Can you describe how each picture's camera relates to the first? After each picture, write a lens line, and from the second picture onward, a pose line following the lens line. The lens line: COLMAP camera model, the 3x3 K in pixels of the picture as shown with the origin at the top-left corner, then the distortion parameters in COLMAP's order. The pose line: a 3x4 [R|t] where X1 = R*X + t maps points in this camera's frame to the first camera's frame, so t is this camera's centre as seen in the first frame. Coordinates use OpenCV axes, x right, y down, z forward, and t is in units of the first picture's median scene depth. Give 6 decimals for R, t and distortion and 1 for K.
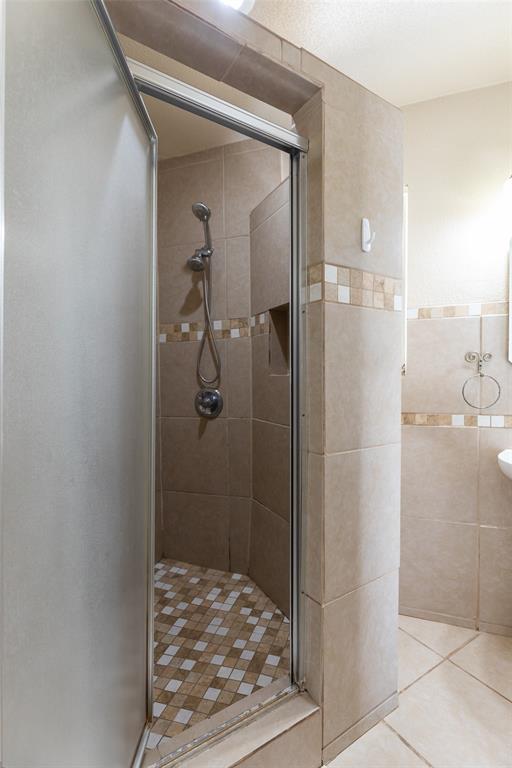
lens RADIAL K [[371.2, 0, 257.9], [0, 371.2, 384.4], [0, 0, 1]] dist [-0.001180, -0.000188]
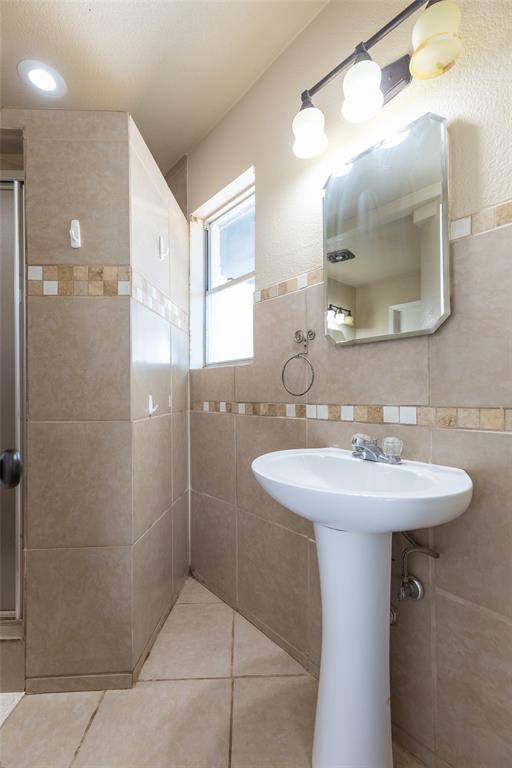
lens RADIAL K [[347.0, 0, 254.5], [0, 347.0, 380.6], [0, 0, 1]] dist [0.008193, -0.000145]
pose [[0.854790, -0.011543, -0.518845, 1.107804], [-0.010868, 0.999135, -0.040134, 0.074631], [0.518860, 0.039945, 0.853926, 0.323608]]
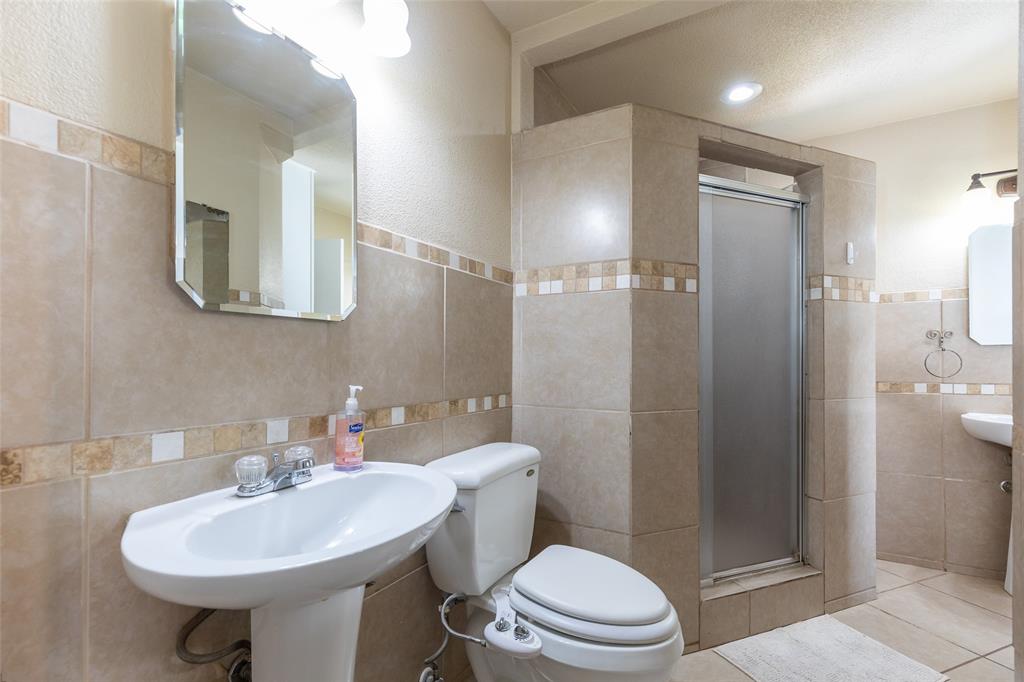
lens RADIAL K [[469.5, 0, 505.7], [0, 469.5, 342.3], [0, 0, 1]] dist [0.003445, 0.000094]
pose [[0.980056, 0.005721, -0.198641, -0.570949], [-0.014914, 0.998884, -0.044817, 0.047752], [0.198163, 0.046885, 0.979047, -0.916048]]
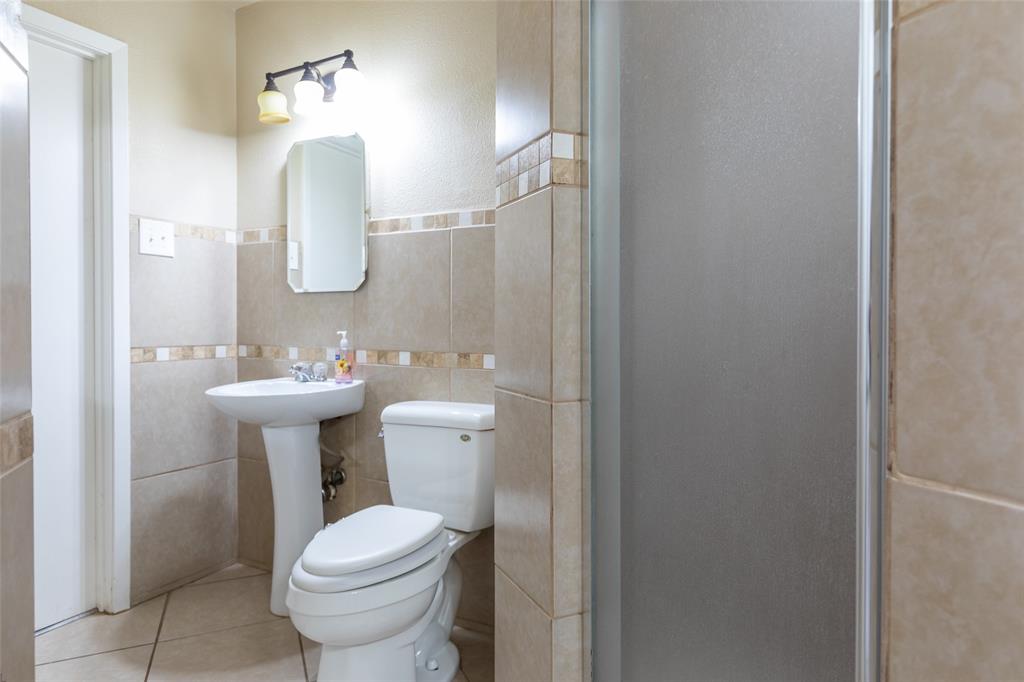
lens RADIAL K [[601.0, 0, 514.2], [0, 601.0, 342.0], [0, 0, 1]] dist [-0.005005, -0.001365]
pose [[-0.155552, 0.042568, -0.986910, 0.604581], [-0.012224, 0.998912, 0.045012, 0.038686], [0.987752, 0.019066, -0.154862, 0.587372]]
